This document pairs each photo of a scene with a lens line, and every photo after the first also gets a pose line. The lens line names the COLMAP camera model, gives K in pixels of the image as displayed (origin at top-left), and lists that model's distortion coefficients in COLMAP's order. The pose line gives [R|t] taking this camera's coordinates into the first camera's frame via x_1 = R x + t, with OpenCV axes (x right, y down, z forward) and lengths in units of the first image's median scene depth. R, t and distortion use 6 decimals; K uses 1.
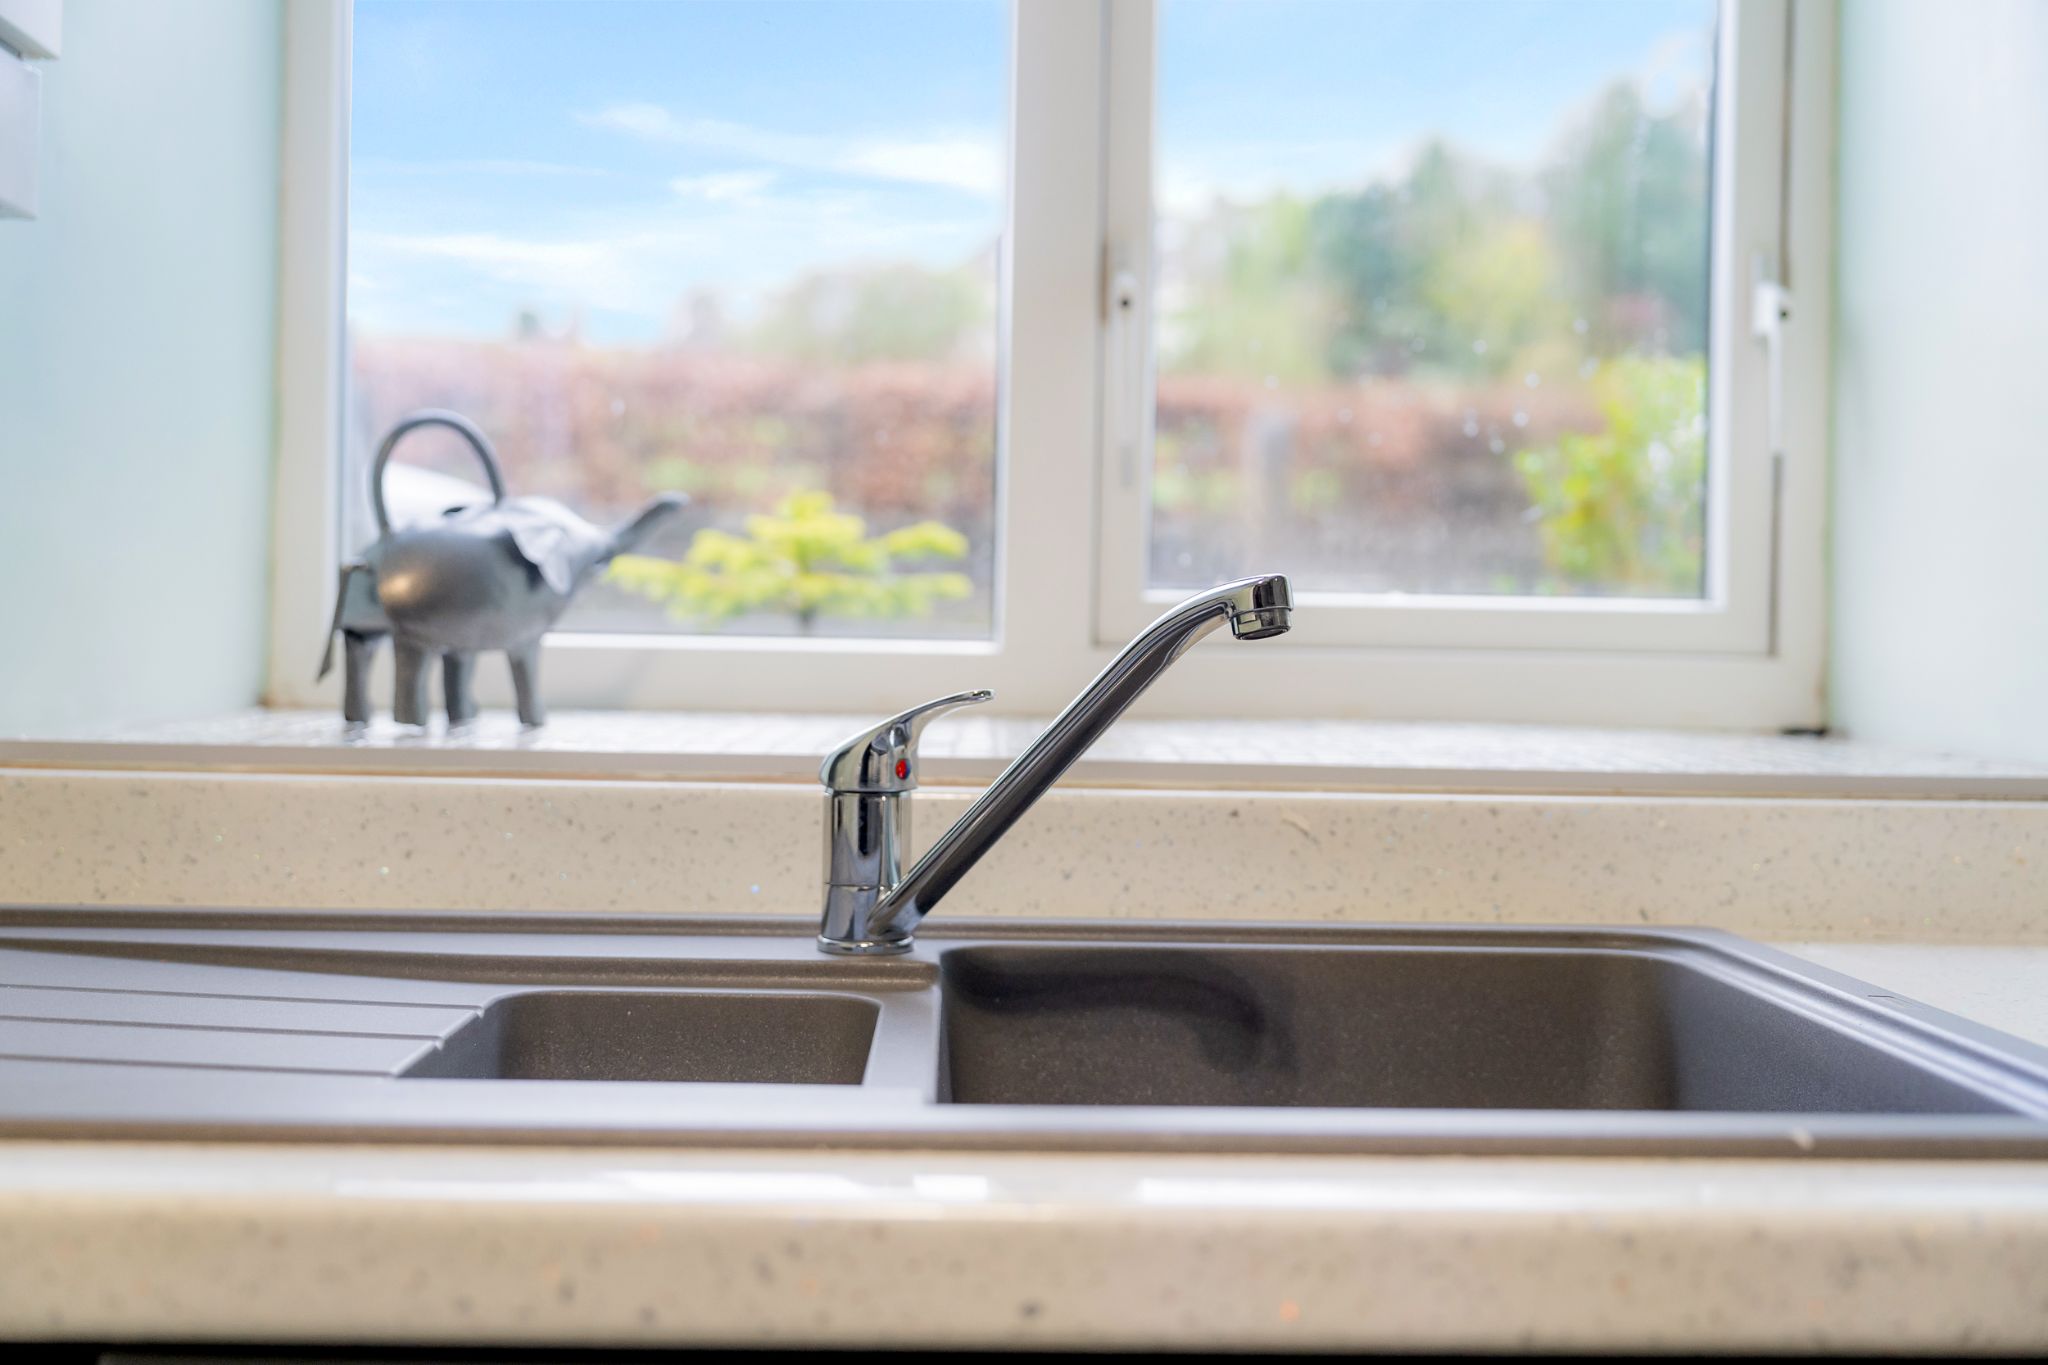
lens RADIAL K [[2261.6, 0, 1024.0], [0, 2261.6, 682.5], [0, 0, 1]] dist [0.004662, -0.001573]
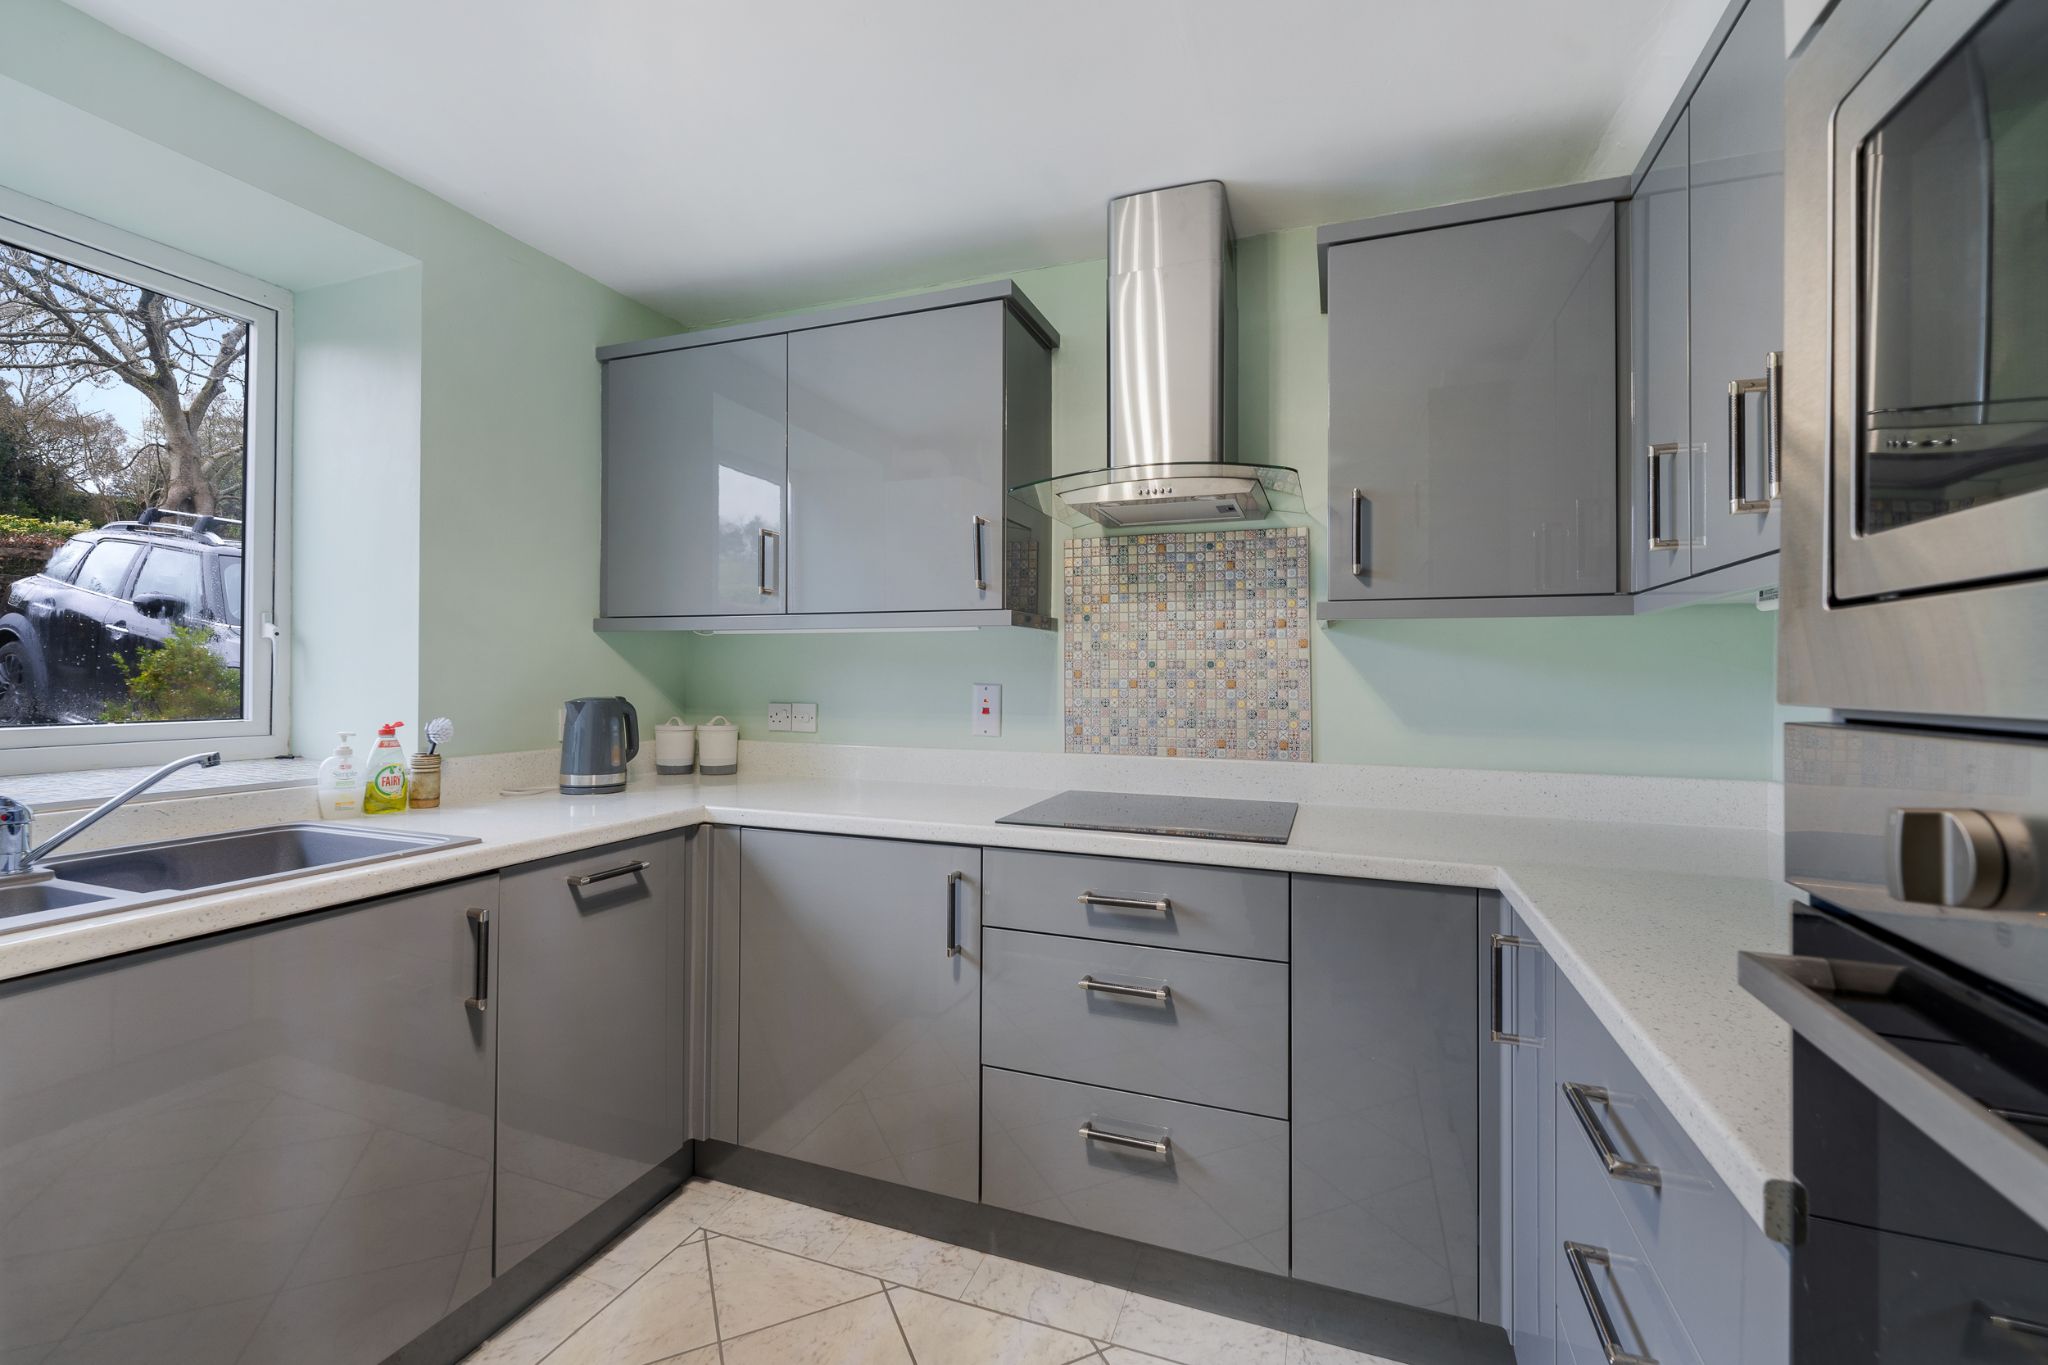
lens RADIAL K [[834.4, 0, 1033.5], [0, 834.4, 677.2], [0, 0, 1]] dist [-0.000236, -0.000659]
pose [[0.368506, -0.013179, 0.929532, -0.408990], [0.007849, 0.999908, 0.011065, -0.104504], [-0.929592, 0.003219, 0.368576, -0.512405]]
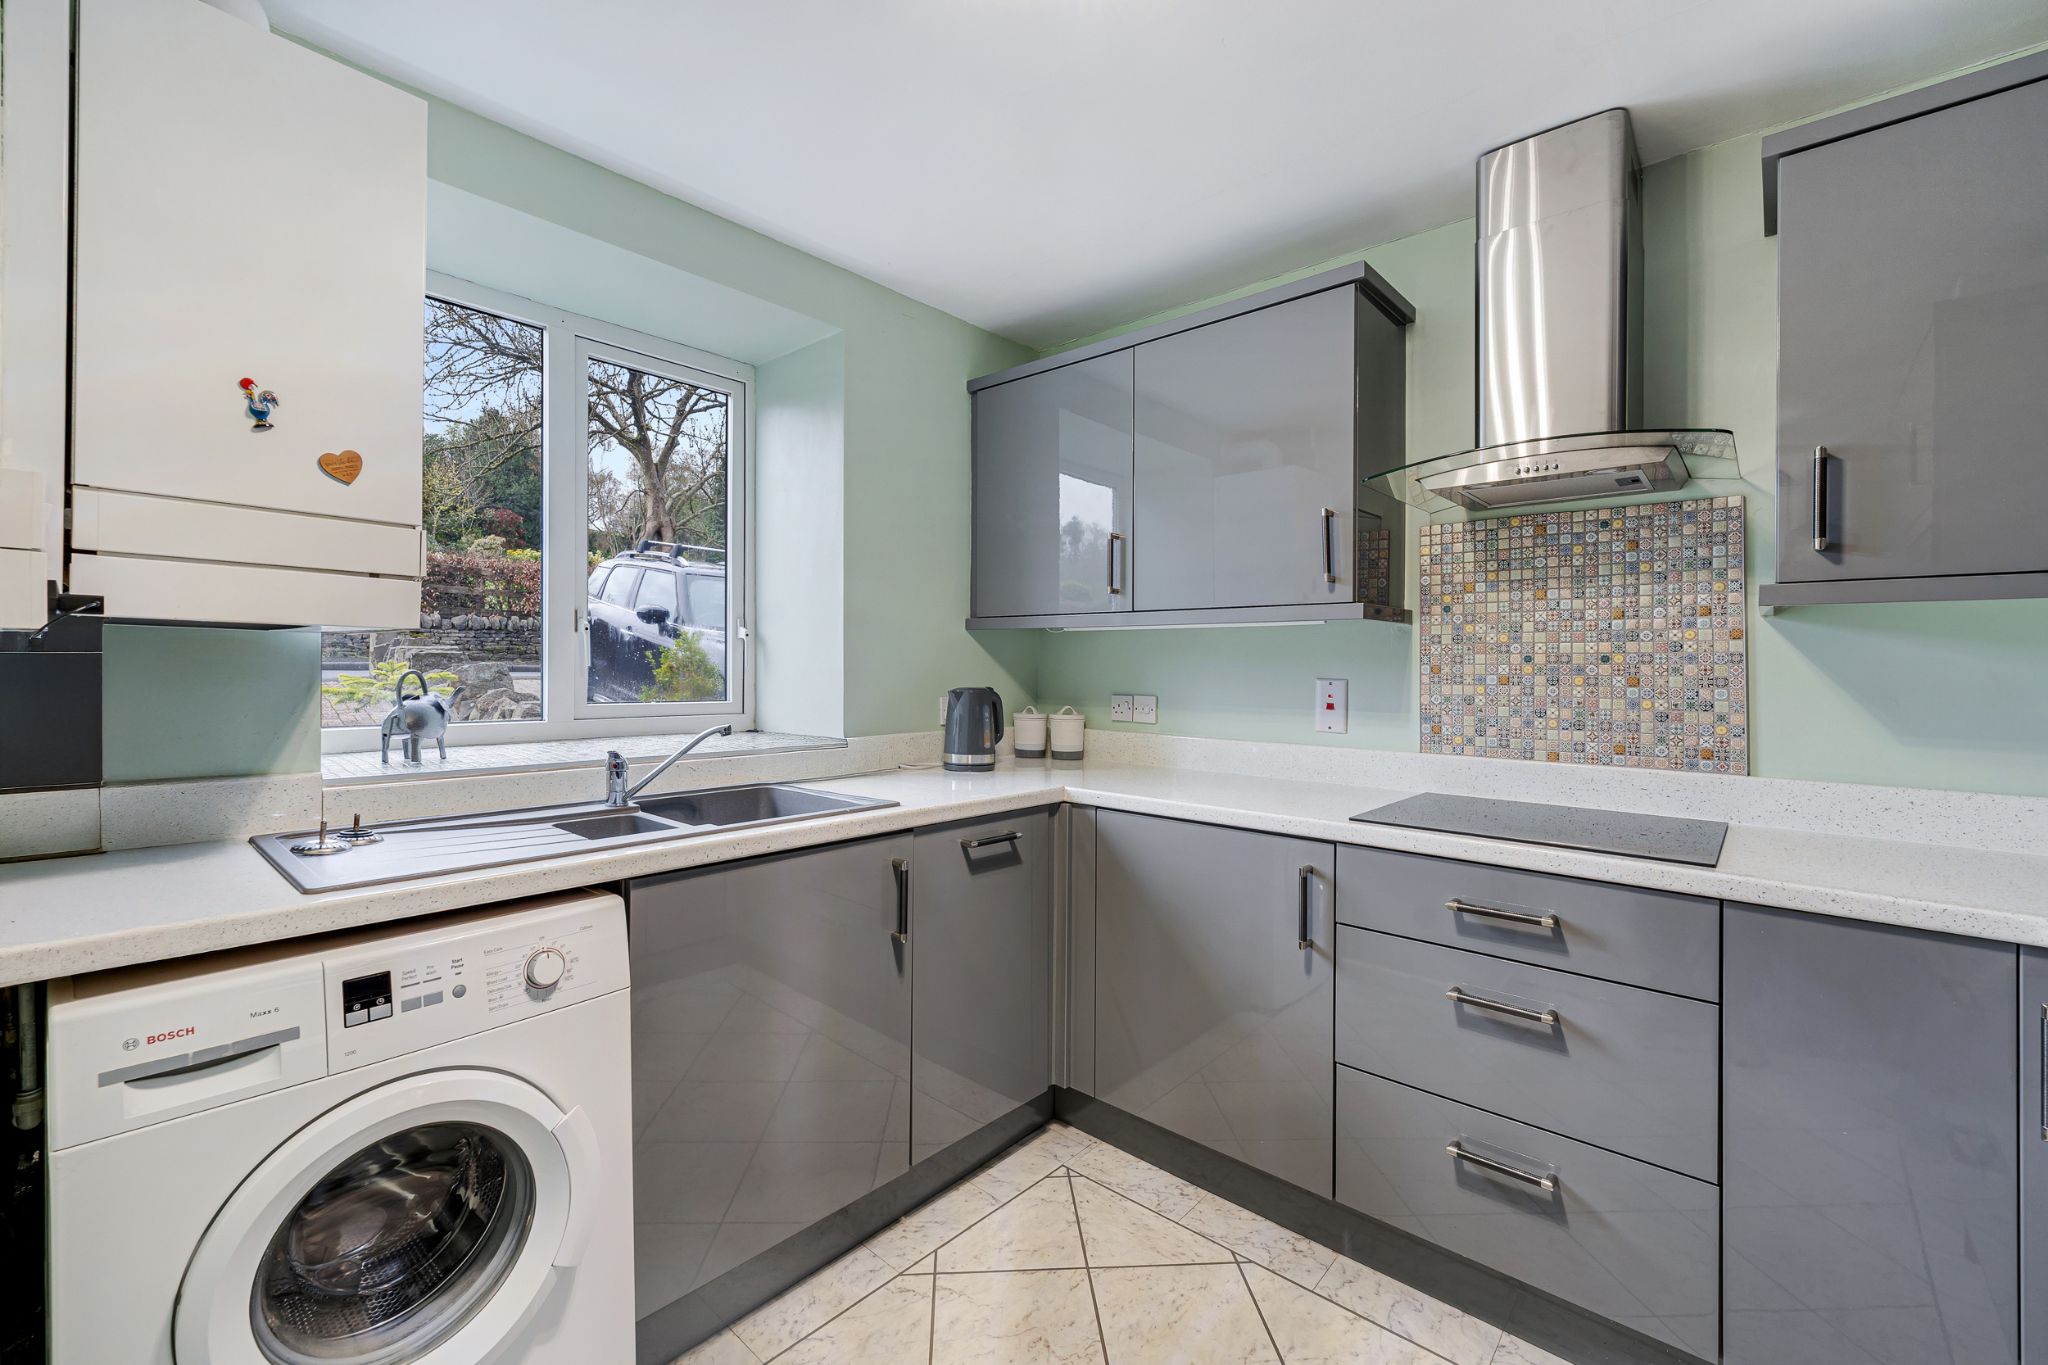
lens RADIAL K [[845.6, 0, 1022.2], [0, 845.6, 672.7], [0, 0, 1]] dist [0.001980, -0.000727]
pose [[0.682280, -0.010812, 0.731011, -0.495457], [0.005728, 0.999939, 0.009443, -0.104345], [-0.731069, -0.002255, 0.682300, -0.497698]]
